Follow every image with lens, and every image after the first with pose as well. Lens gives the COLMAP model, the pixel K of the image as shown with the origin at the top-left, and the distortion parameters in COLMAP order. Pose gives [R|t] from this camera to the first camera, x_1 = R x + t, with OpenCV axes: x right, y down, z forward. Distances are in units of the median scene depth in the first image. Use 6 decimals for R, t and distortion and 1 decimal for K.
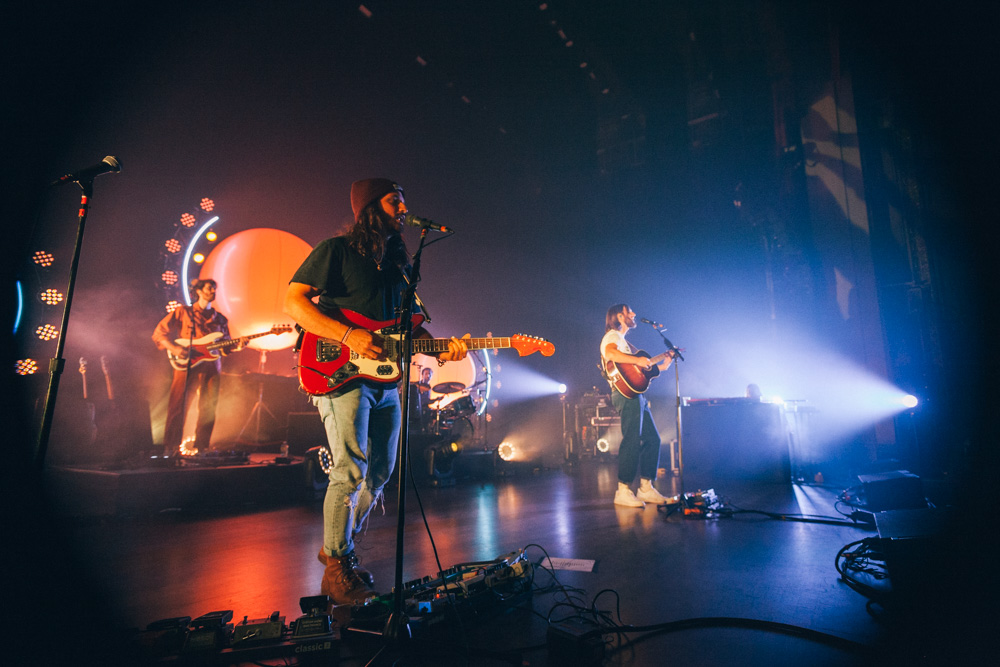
lens RADIAL K [[525.6, 0, 500.0], [0, 525.6, 333.5], [0, 0, 1]] dist [-0.037216, 0.052967]
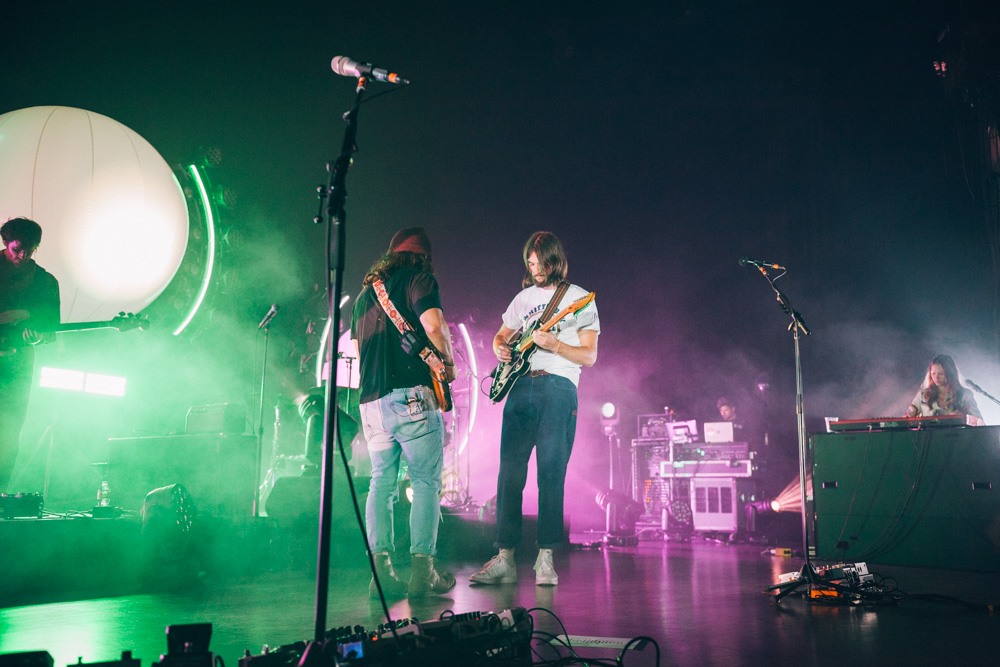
lens RADIAL K [[985.9, 0, 500.0], [0, 985.9, 333.5], [0, 0, 1]] dist [0.057134, 0.192960]
pose [[0.999987, 0.004942, 0.001109, 0.008219], [-0.004948, 0.999972, 0.005561, 0.041860], [-0.001082, -0.005566, 0.999984, -0.077436]]
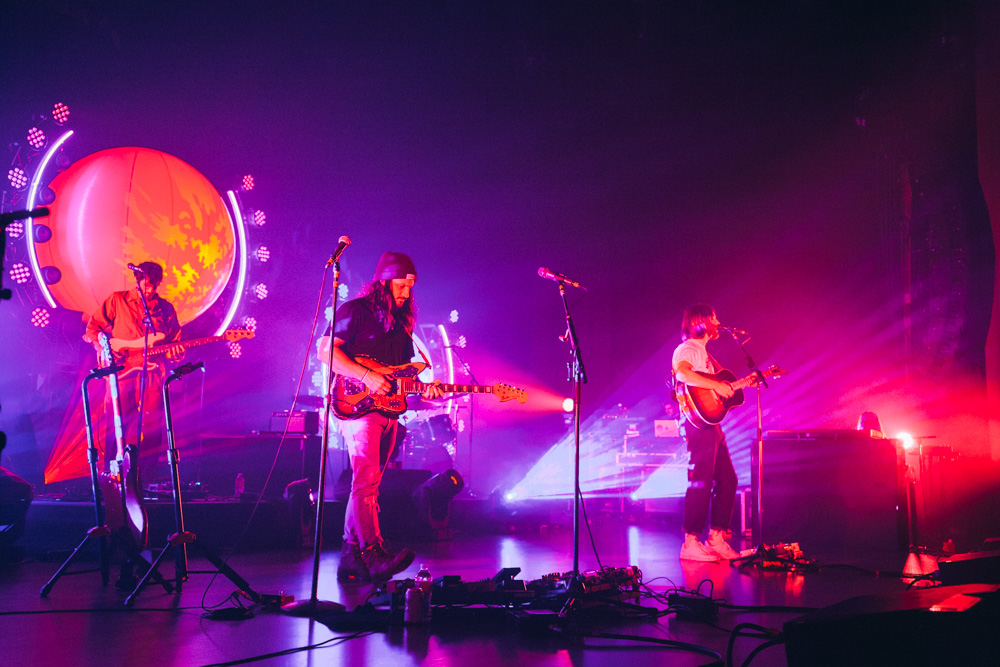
lens RADIAL K [[1089.4, 0, 461.6], [0, 1089.4, 313.4], [0, 0, 1]] dist [0.089426, -0.000975]
pose [[0.996812, 0.033776, 0.072288, -0.230979], [-0.036085, 0.998871, 0.030890, -0.086391], [-0.071163, -0.033400, 0.996905, -0.610922]]
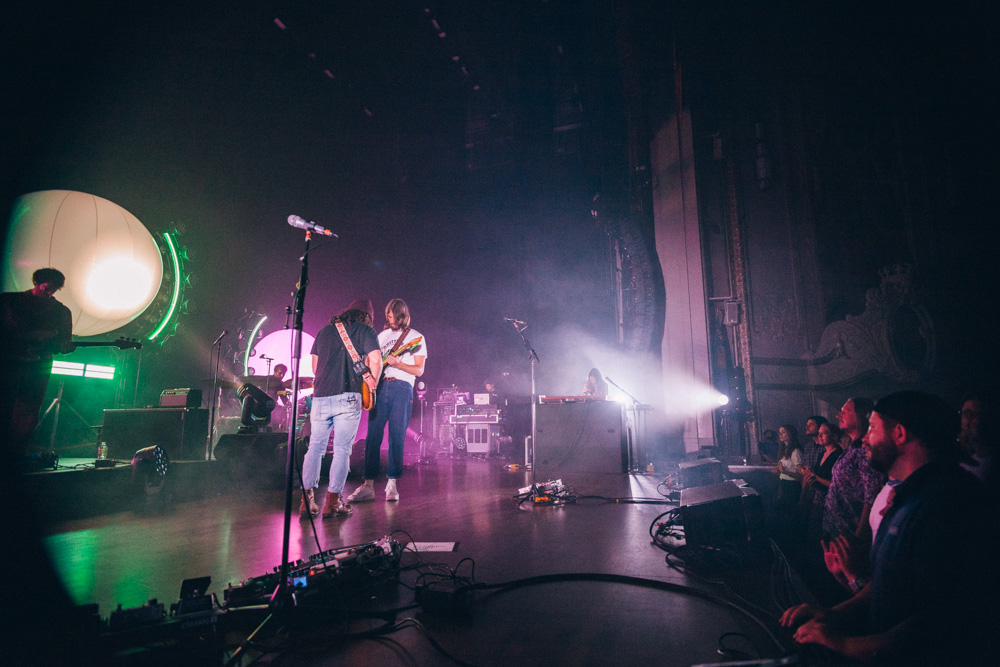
lens RADIAL K [[556.6, 0, 500.0], [0, 556.6, 333.5], [0, 0, 1]] dist [-0.031789, 0.066880]
pose [[0.965261, 0.035752, 0.258832, -0.023231], [-0.038197, 0.999260, 0.004422, -0.005507], [-0.258482, -0.014156, 0.965912, -0.075157]]
